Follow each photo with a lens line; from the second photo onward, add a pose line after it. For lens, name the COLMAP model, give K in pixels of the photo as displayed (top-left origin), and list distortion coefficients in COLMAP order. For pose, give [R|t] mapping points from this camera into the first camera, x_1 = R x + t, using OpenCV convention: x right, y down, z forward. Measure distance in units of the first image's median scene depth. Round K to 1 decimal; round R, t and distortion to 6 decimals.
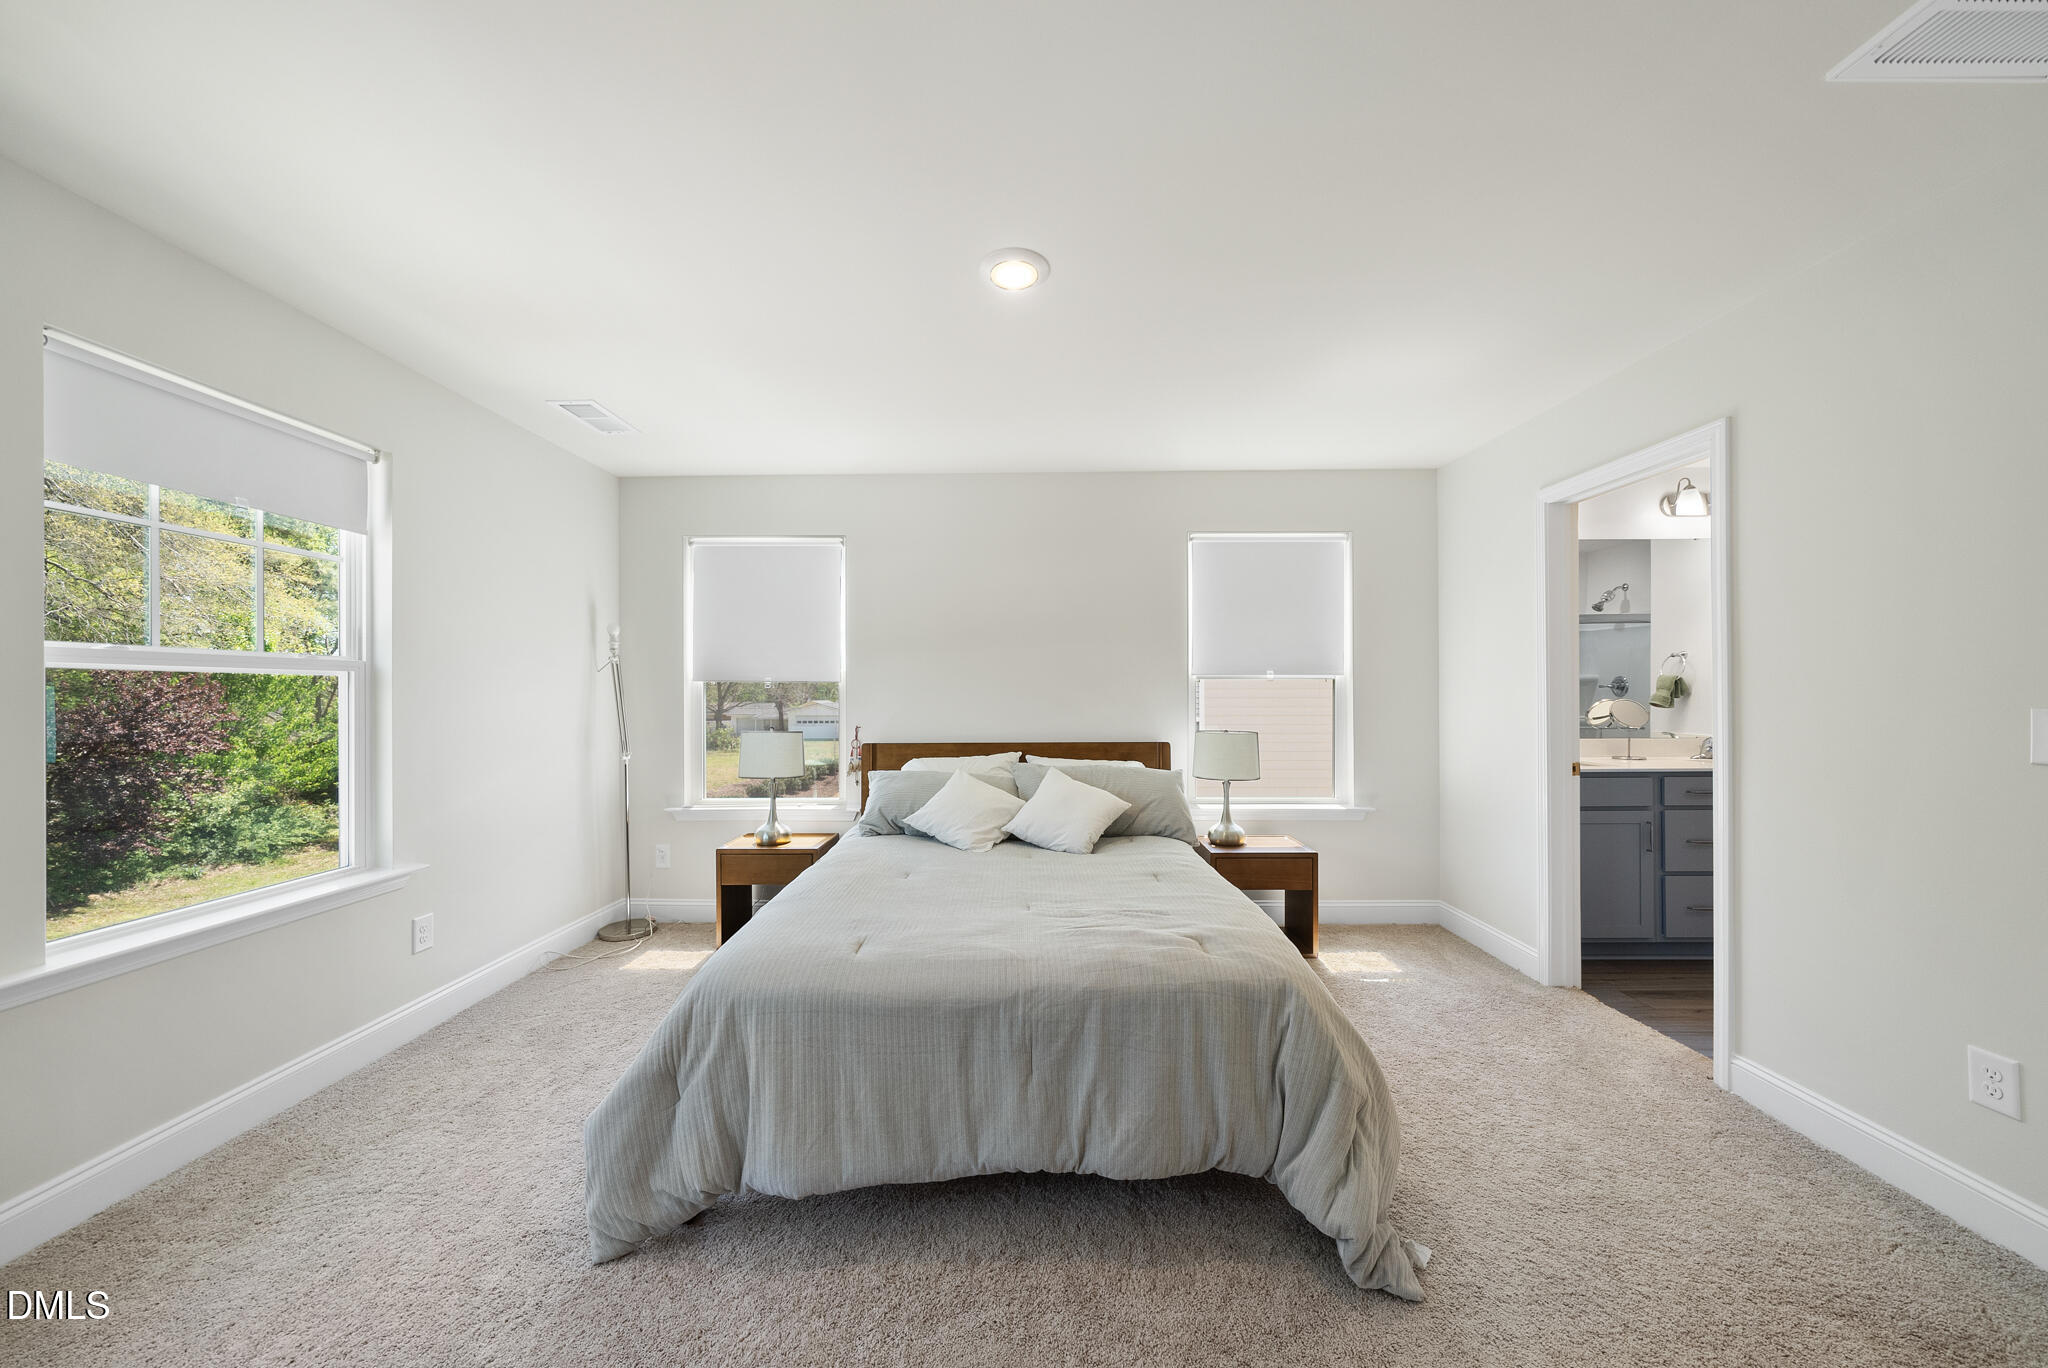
lens RADIAL K [[704.3, 0, 1025.6], [0, 704.3, 690.3], [0, 0, 1]] dist [-0.006637, -0.000082]
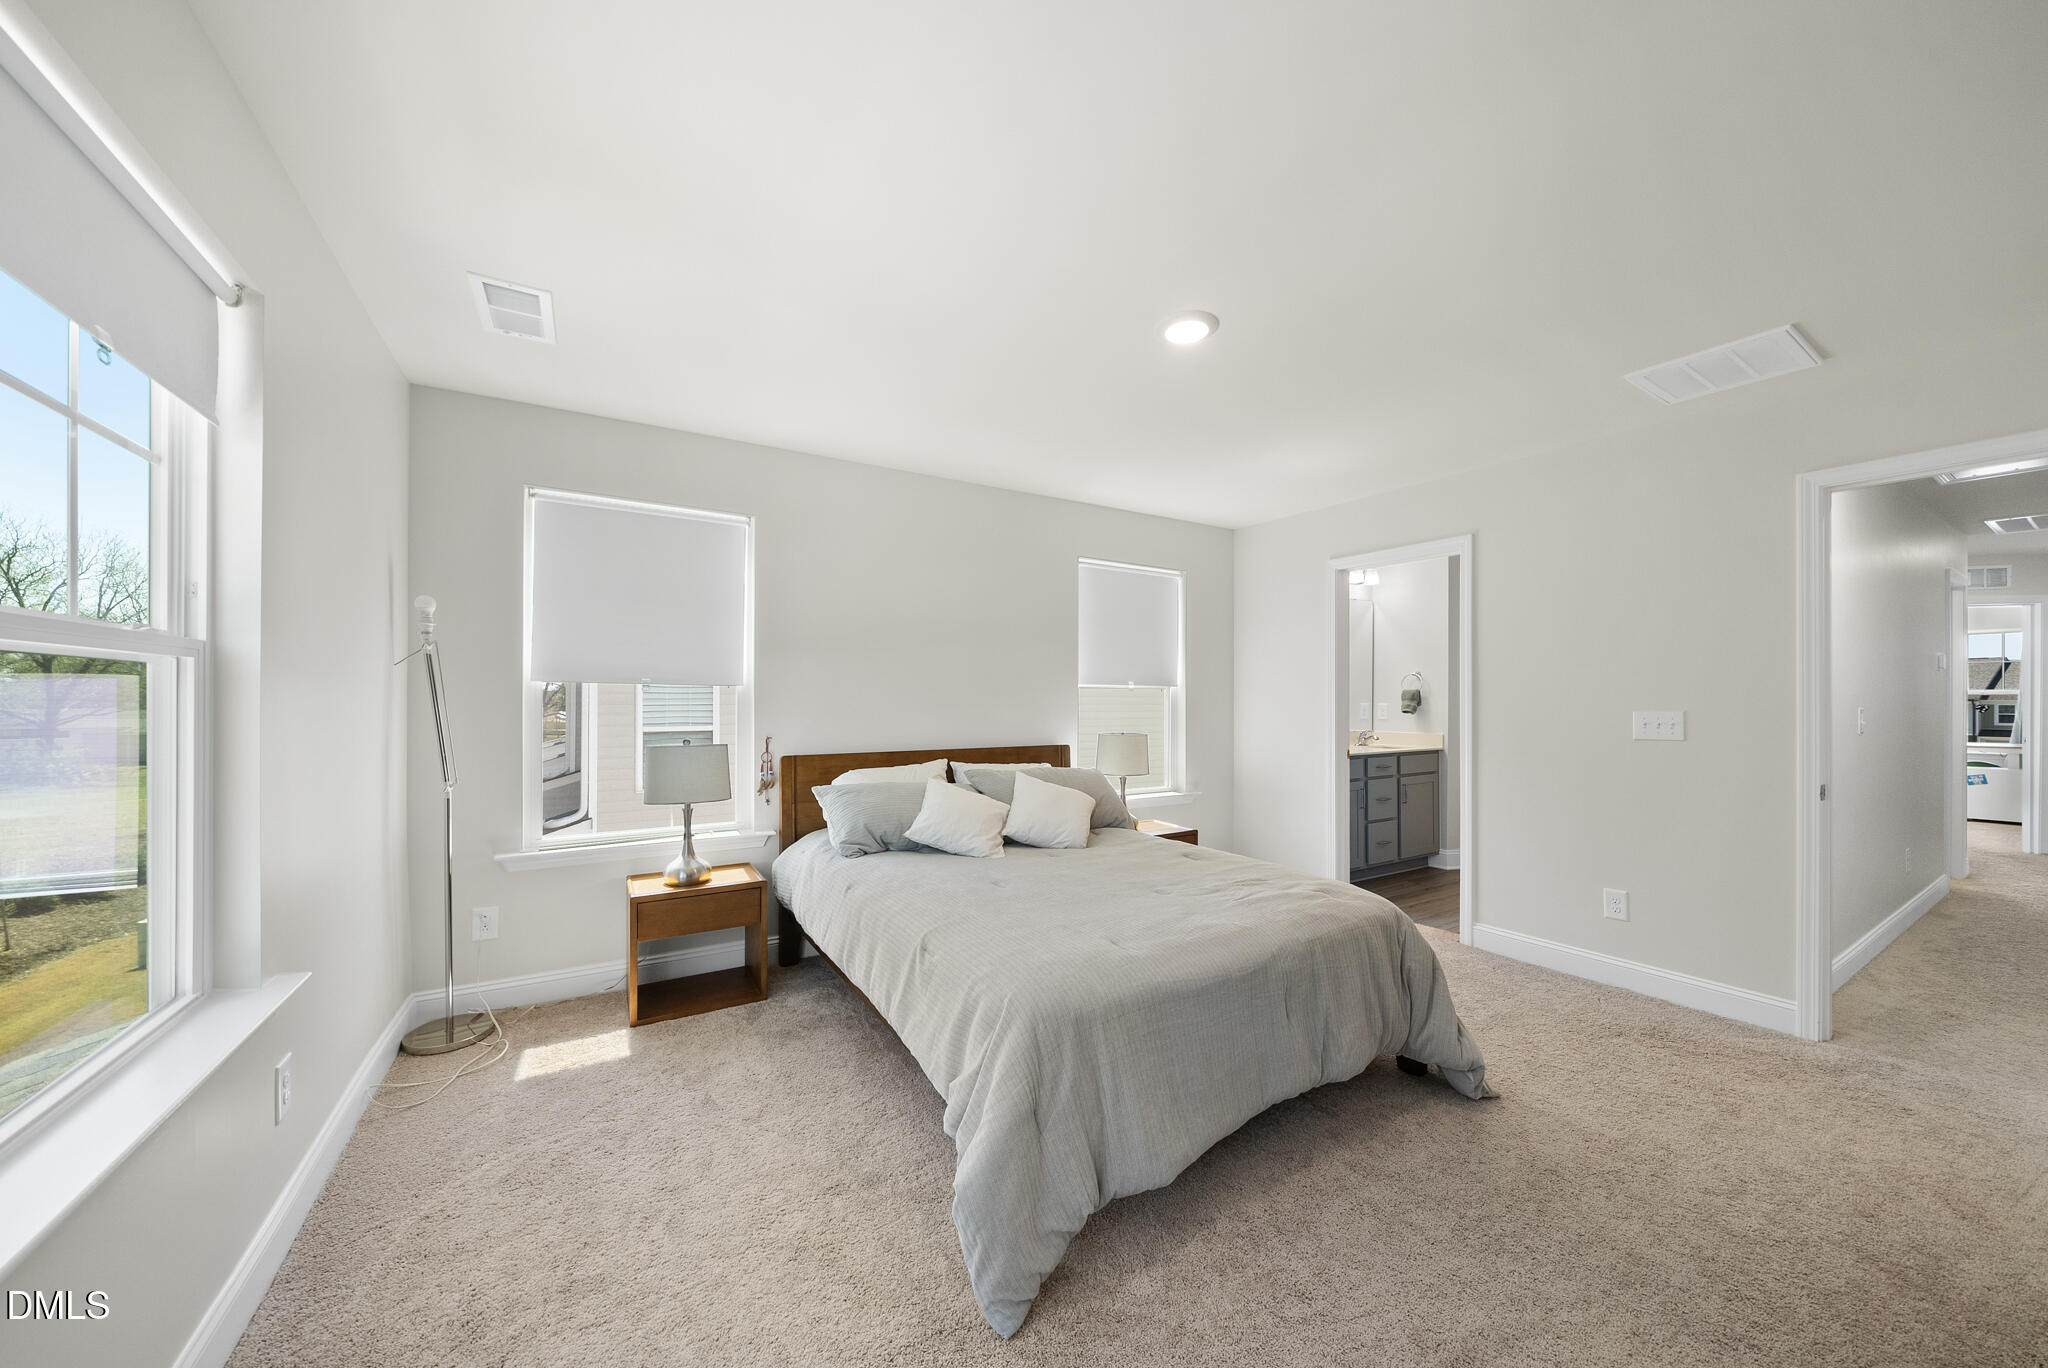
lens RADIAL K [[712.8, 0, 1025.2], [0, 712.8, 692.9], [0, 0, 1]] dist [-0.008494, -0.000144]
pose [[0.844246, 0.010232, 0.535858, -0.534803], [-0.008097, 0.999947, -0.006338, 0.000319], [-0.535895, 0.001012, 0.844284, 0.109322]]
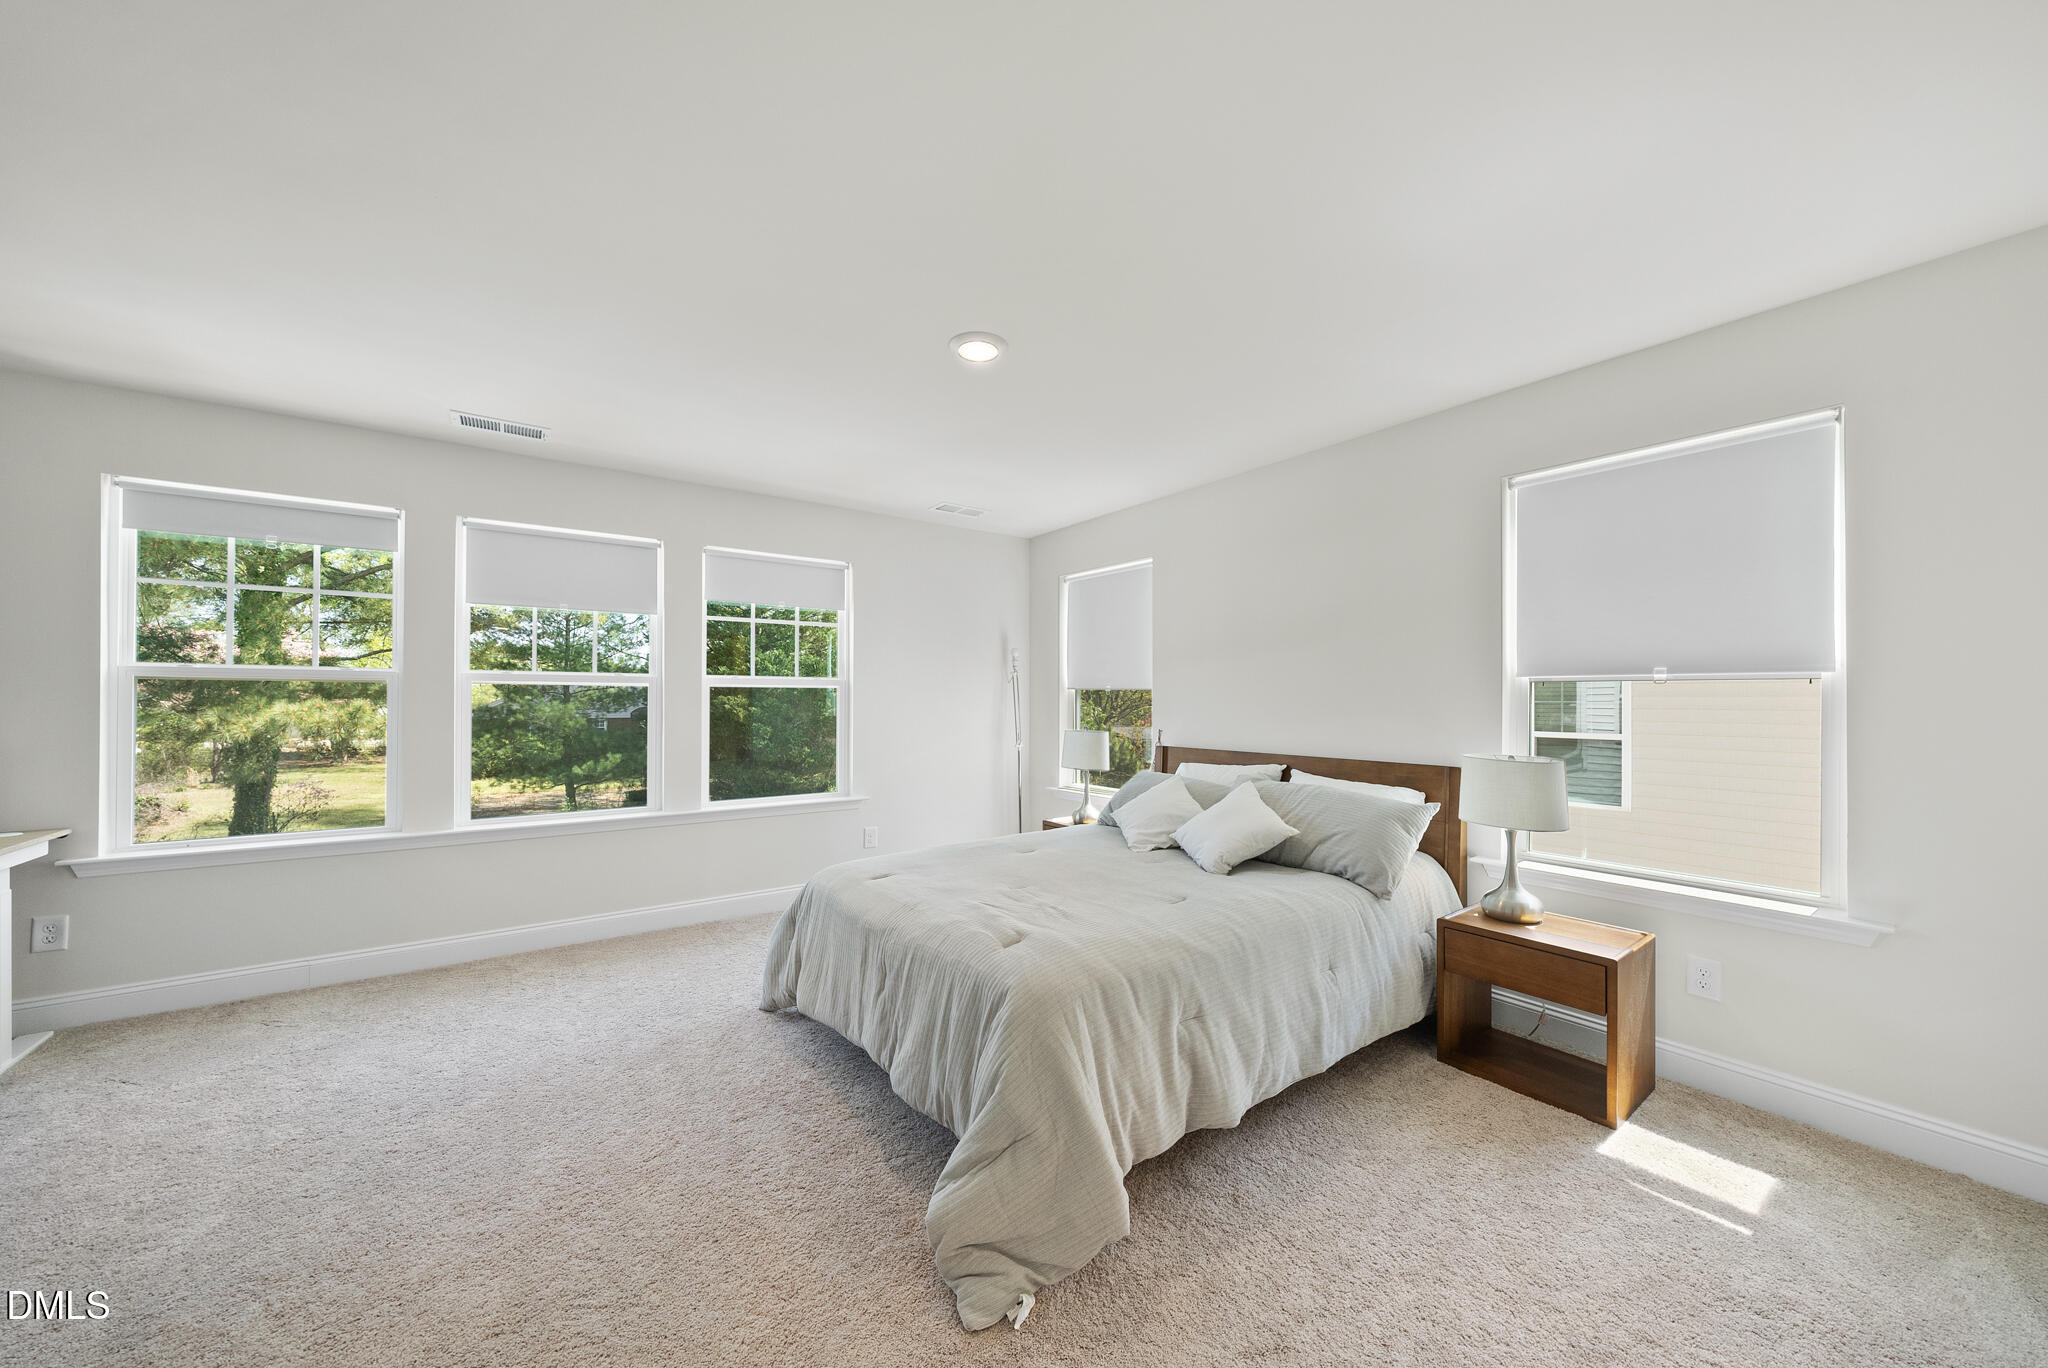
lens RADIAL K [[720.6, 0, 1030.8], [0, 720.6, 694.1], [0, 0, 1]] dist [-0.000430, -0.000054]
pose [[0.592646, -0.000743, -0.805463, 0.647426], [-0.000293, 0.999999, -0.001138, -0.003184], [0.805463, 0.000911, 0.592646, 0.217658]]
